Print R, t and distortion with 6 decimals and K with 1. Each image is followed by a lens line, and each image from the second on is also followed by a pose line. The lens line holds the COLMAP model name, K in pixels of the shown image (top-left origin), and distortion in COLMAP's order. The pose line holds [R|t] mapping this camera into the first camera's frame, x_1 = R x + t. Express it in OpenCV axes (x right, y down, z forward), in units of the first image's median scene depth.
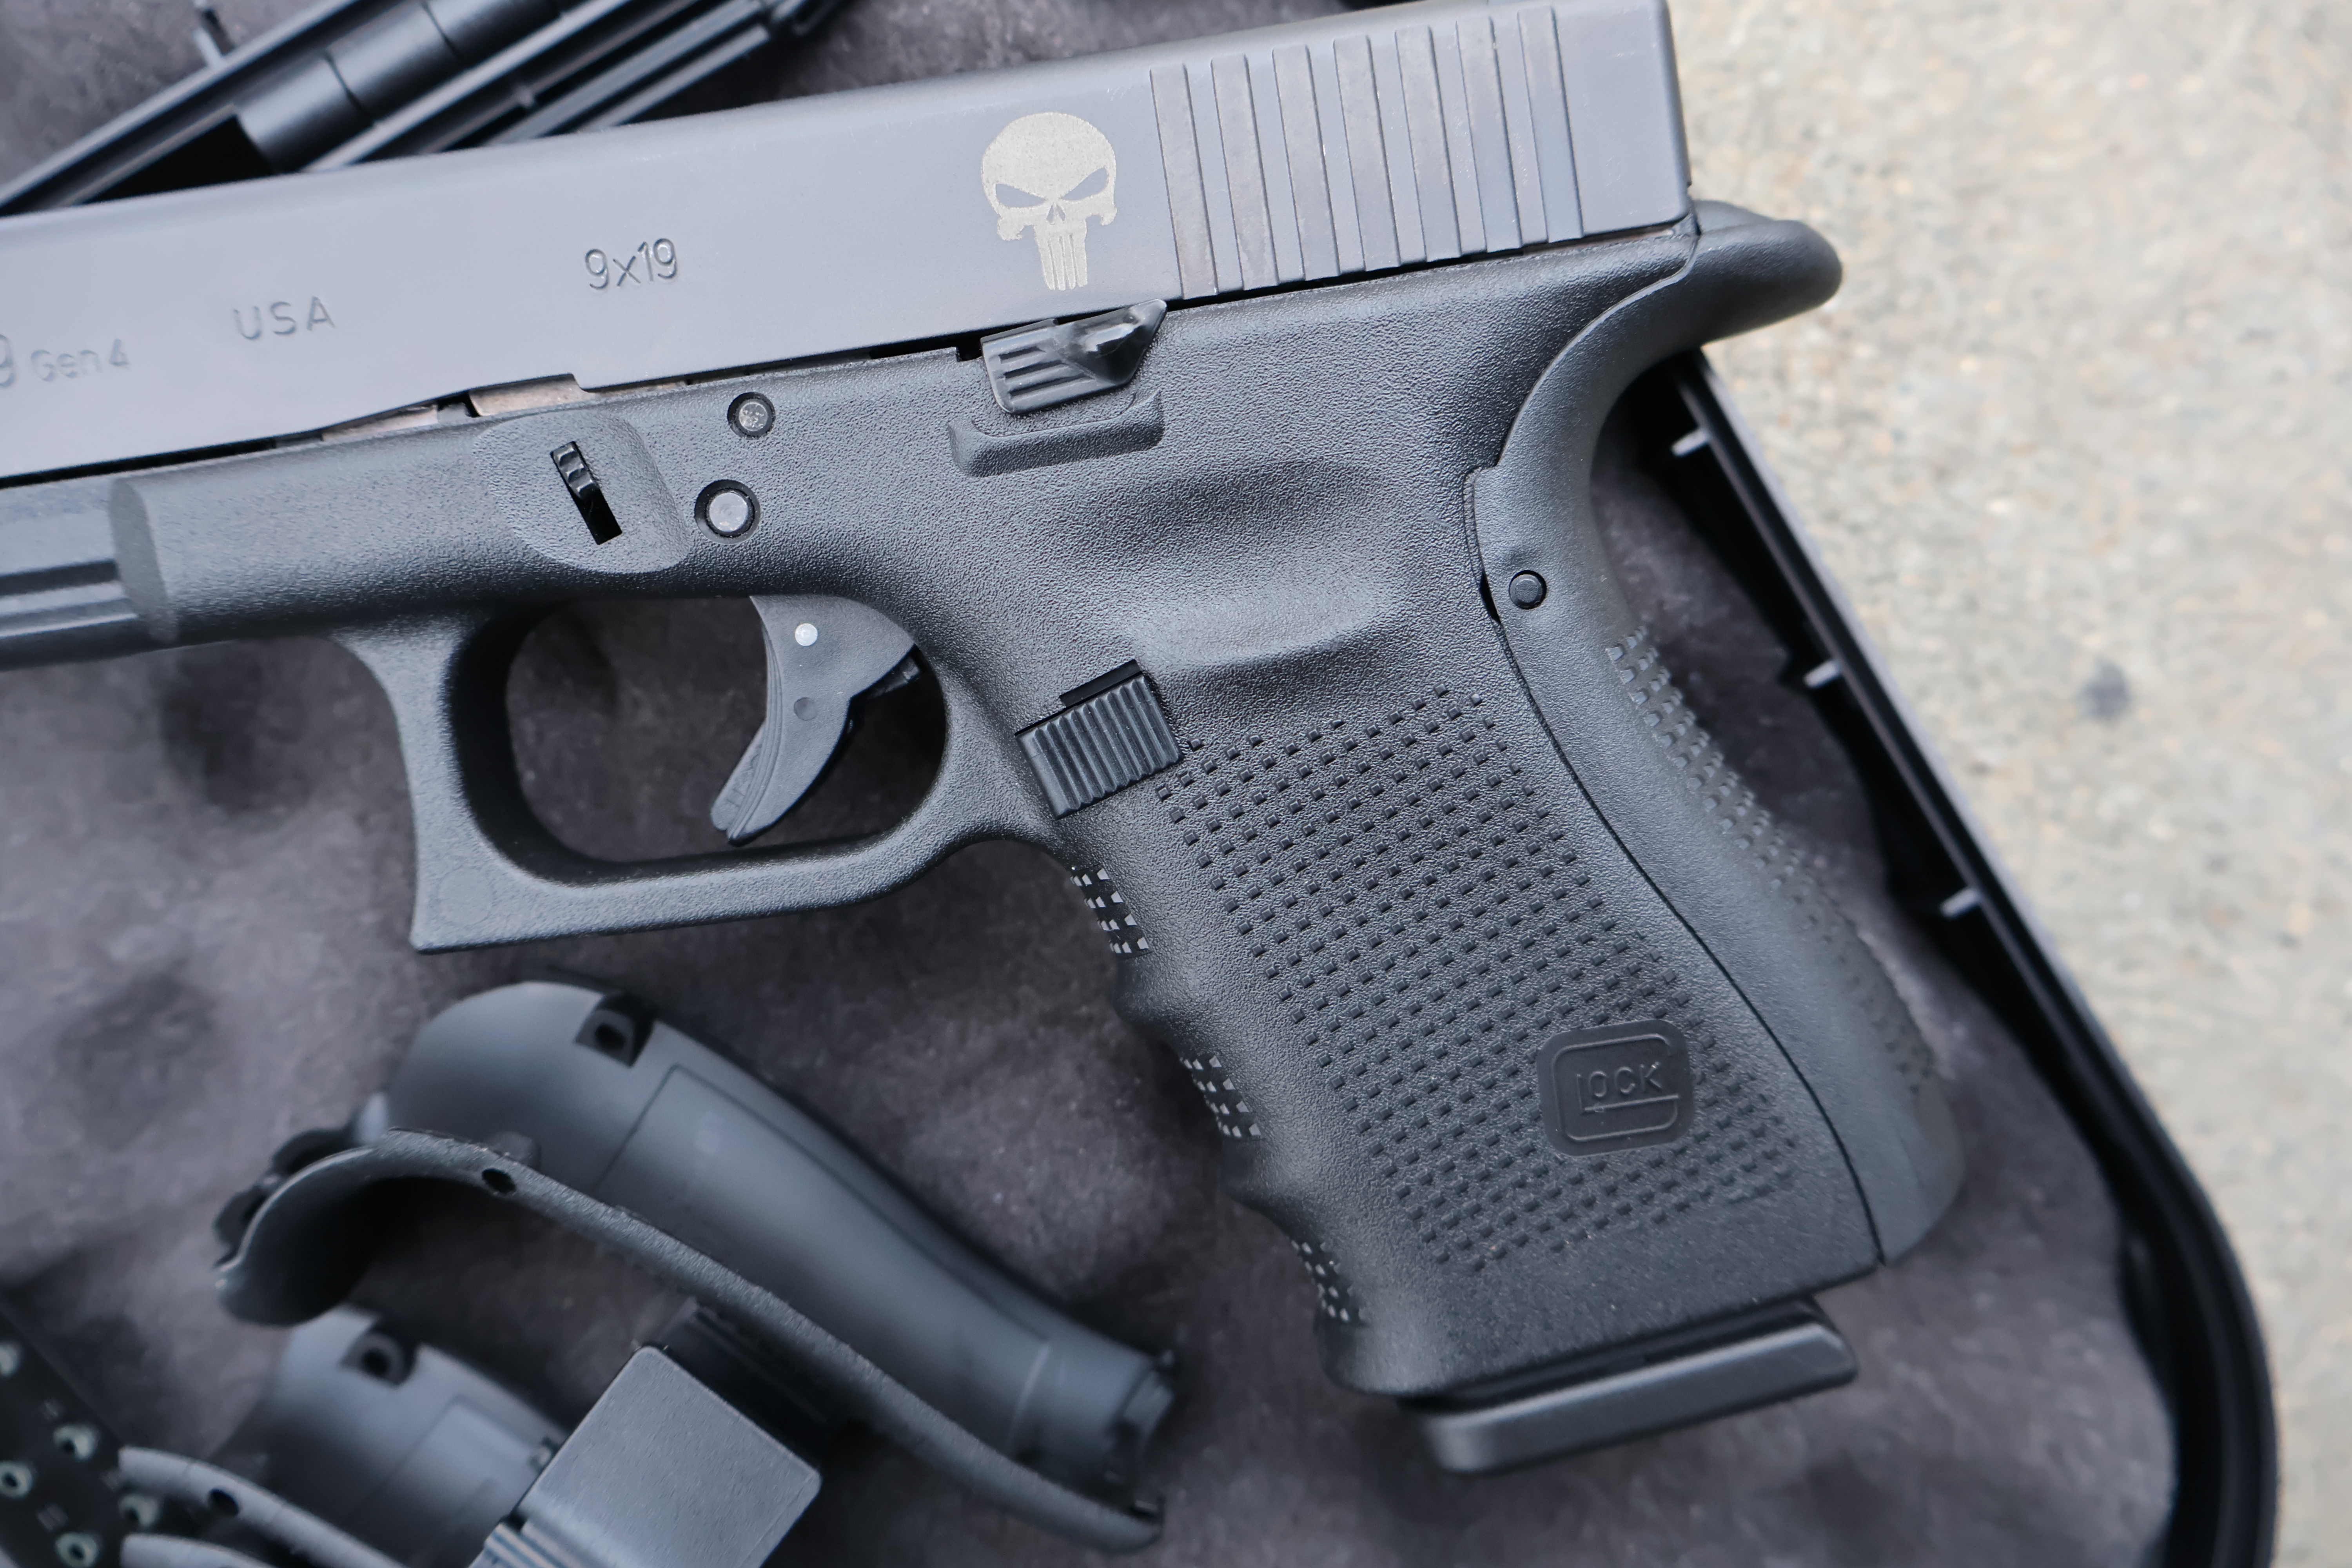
lens RADIAL K [[1907.6, 0, 1194.8], [0, 1907.6, 786.8], [0, 0, 1]] dist [0.014987, -0.022491]
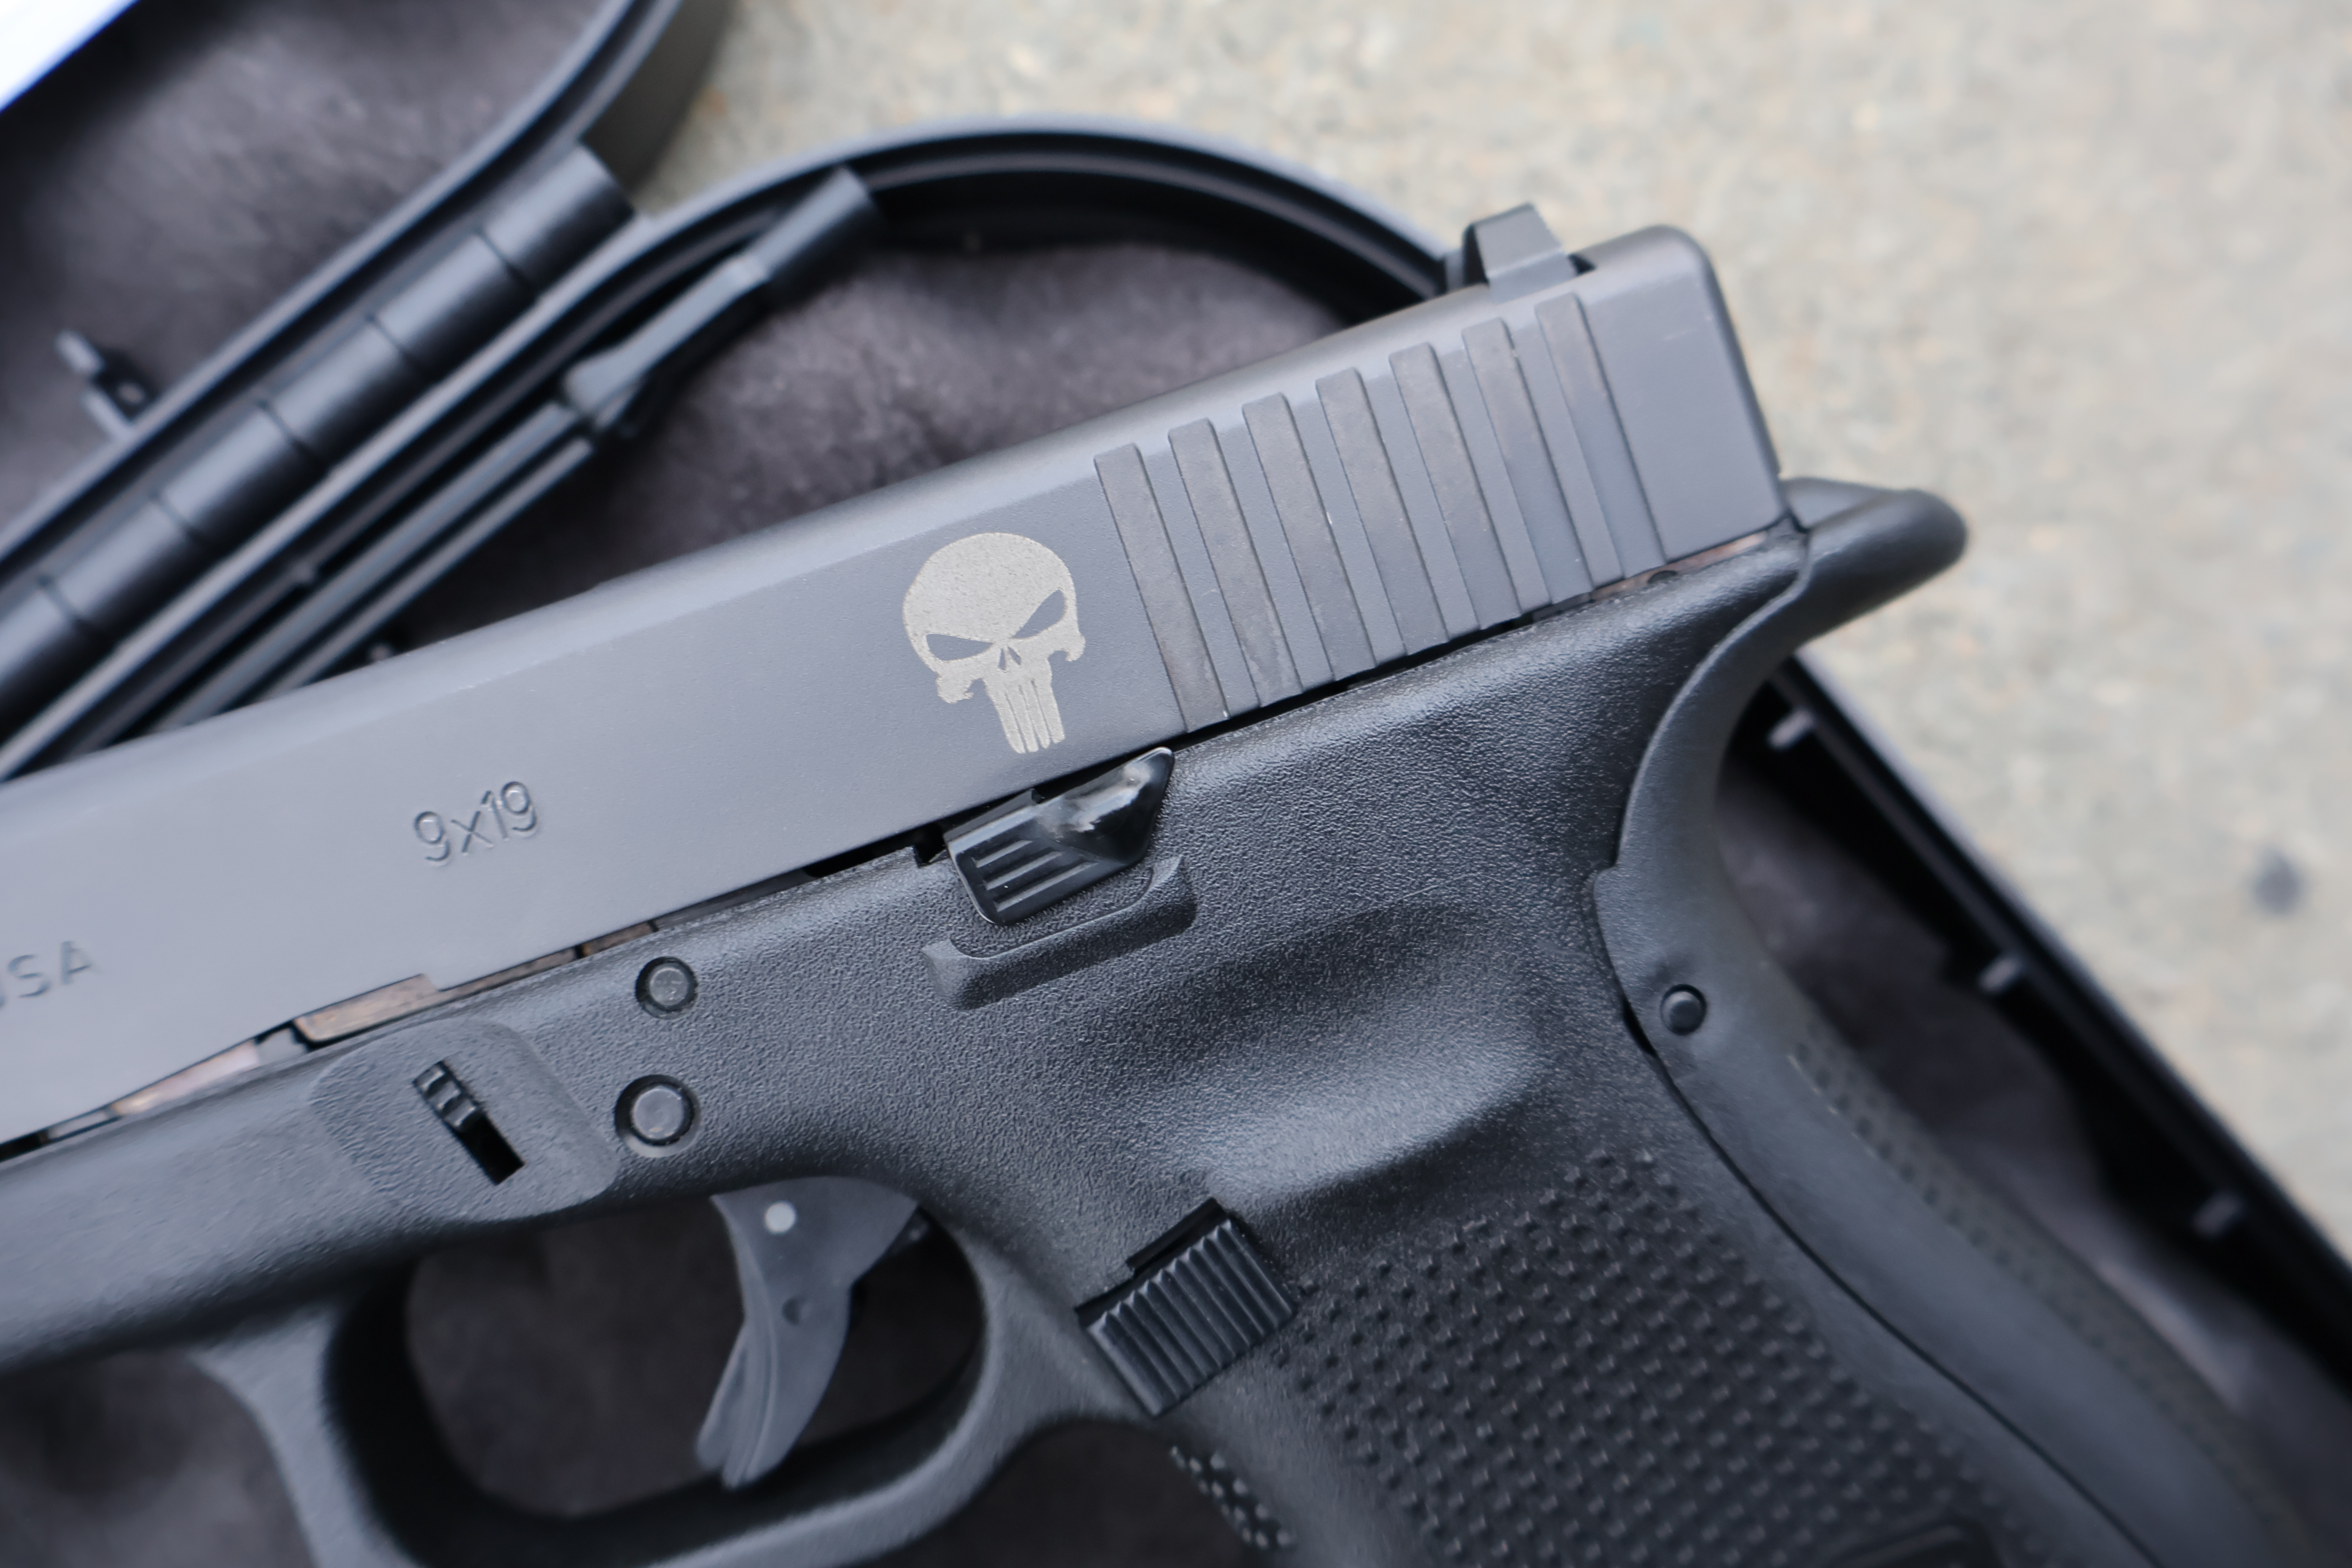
lens RADIAL K [[1907.6, 0, 1189.7], [0, 1907.6, 783.6], [0, 0, 1]] dist [0.014987, -0.022491]
pose [[0.981496, -0.185104, 0.049005, -0.041875], [0.186964, 0.981687, -0.036538, -0.181406], [-0.041344, 0.045024, 0.998130, 0.192602]]
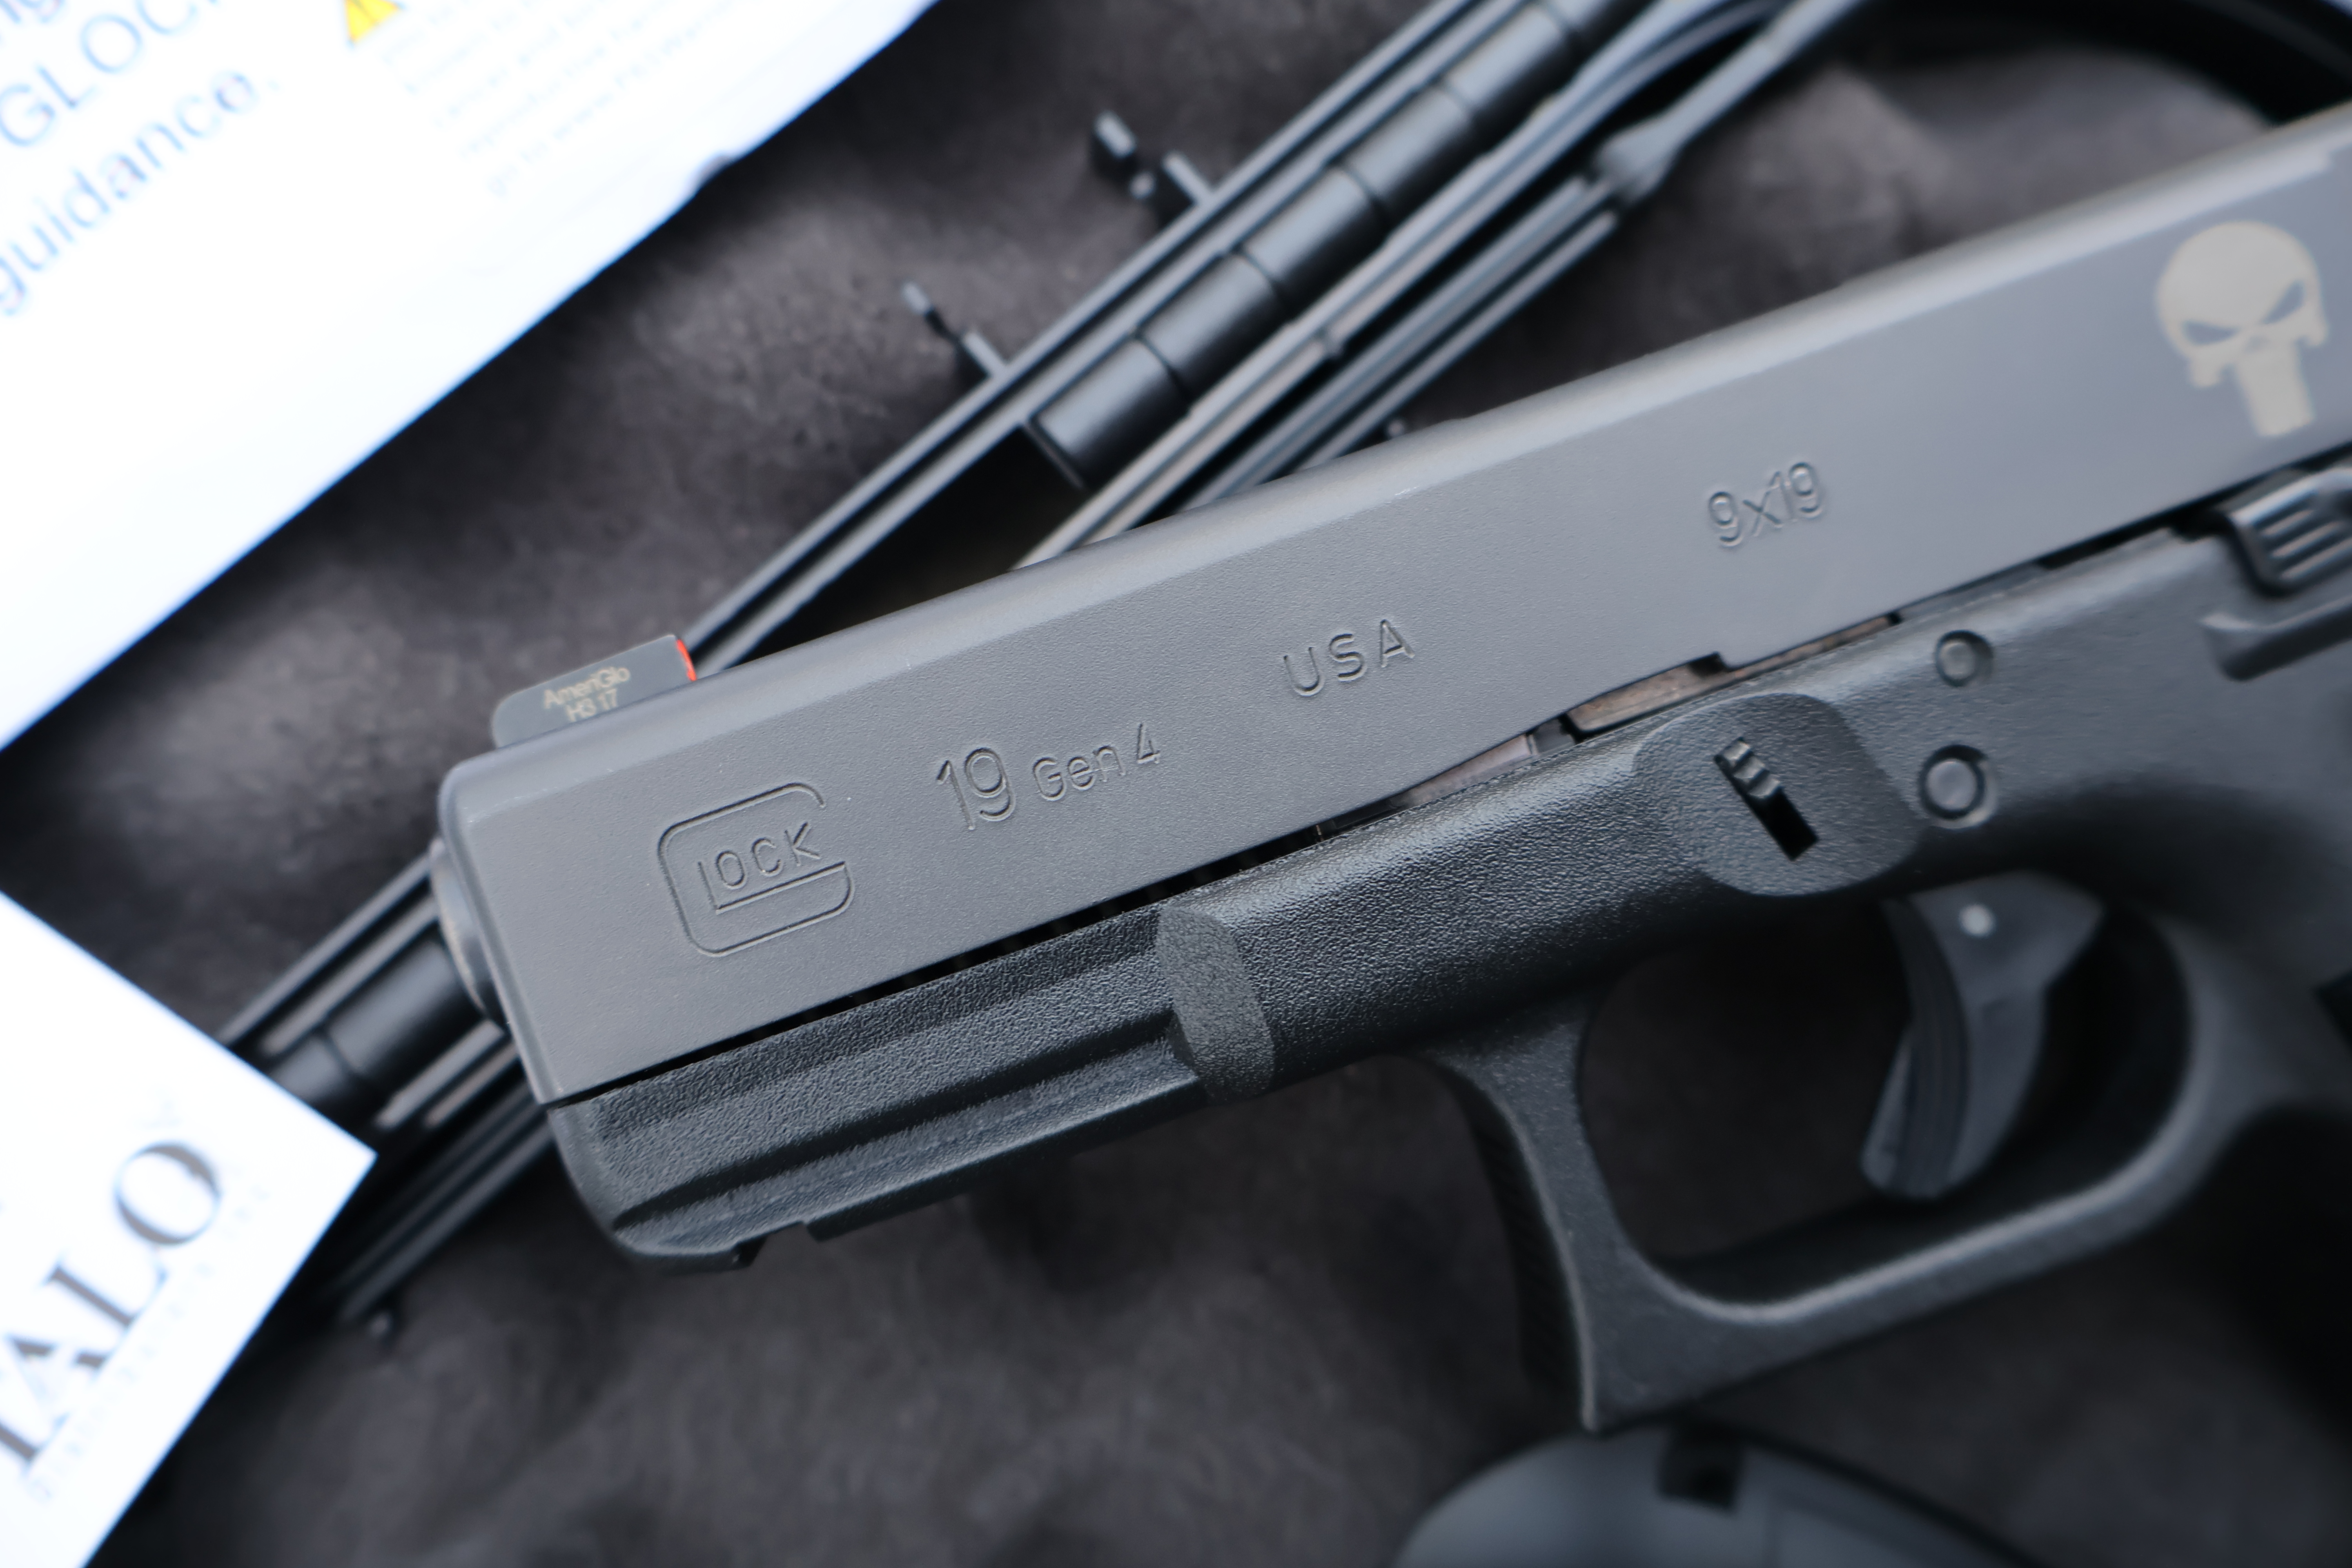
lens RADIAL K [[1907.6, 0, 1176.5], [0, 1907.6, 798.9], [0, 0, 1]] dist [0.014987, -0.022491]
pose [[0.975517, -0.198591, 0.094490, -0.551427], [0.206586, 0.974814, -0.084021, -0.122155], [-0.075424, 0.101484, 0.991974, 0.223225]]
